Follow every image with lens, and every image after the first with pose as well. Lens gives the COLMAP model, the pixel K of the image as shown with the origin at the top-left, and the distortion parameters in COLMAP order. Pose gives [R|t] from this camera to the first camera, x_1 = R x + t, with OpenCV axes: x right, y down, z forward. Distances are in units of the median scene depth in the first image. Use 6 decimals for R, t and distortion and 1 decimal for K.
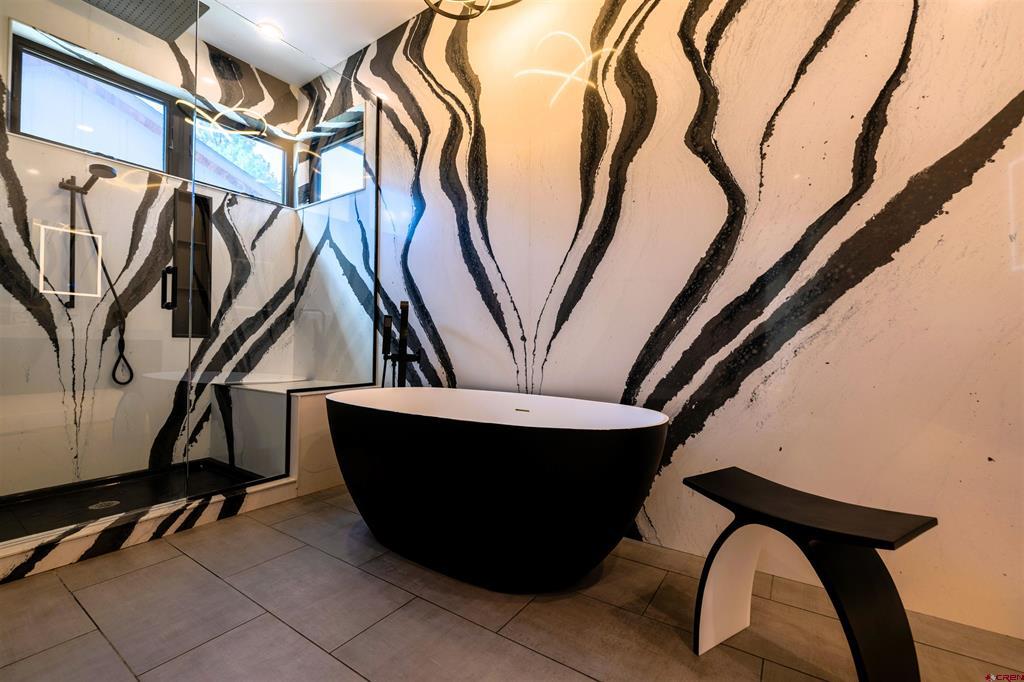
lens RADIAL K [[421.7, 0, 511.9], [0, 421.7, 340.8], [0, 0, 1]] dist [0.000135, 0.000175]
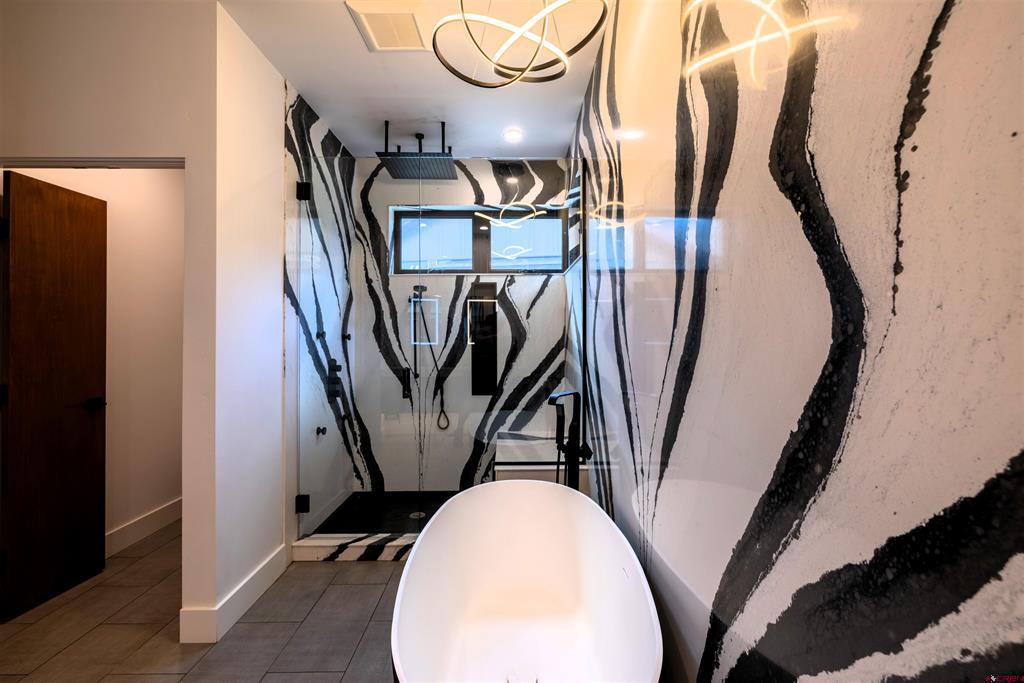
lens RADIAL K [[438.7, 0, 515.7], [0, 438.7, 343.0], [0, 0, 1]] dist [0.001079, -0.000316]
pose [[0.583046, -0.001718, -0.812437, 0.445852], [0.010003, 0.999937, 0.005064, -0.200746], [0.812377, -0.011079, 0.583027, 0.349607]]
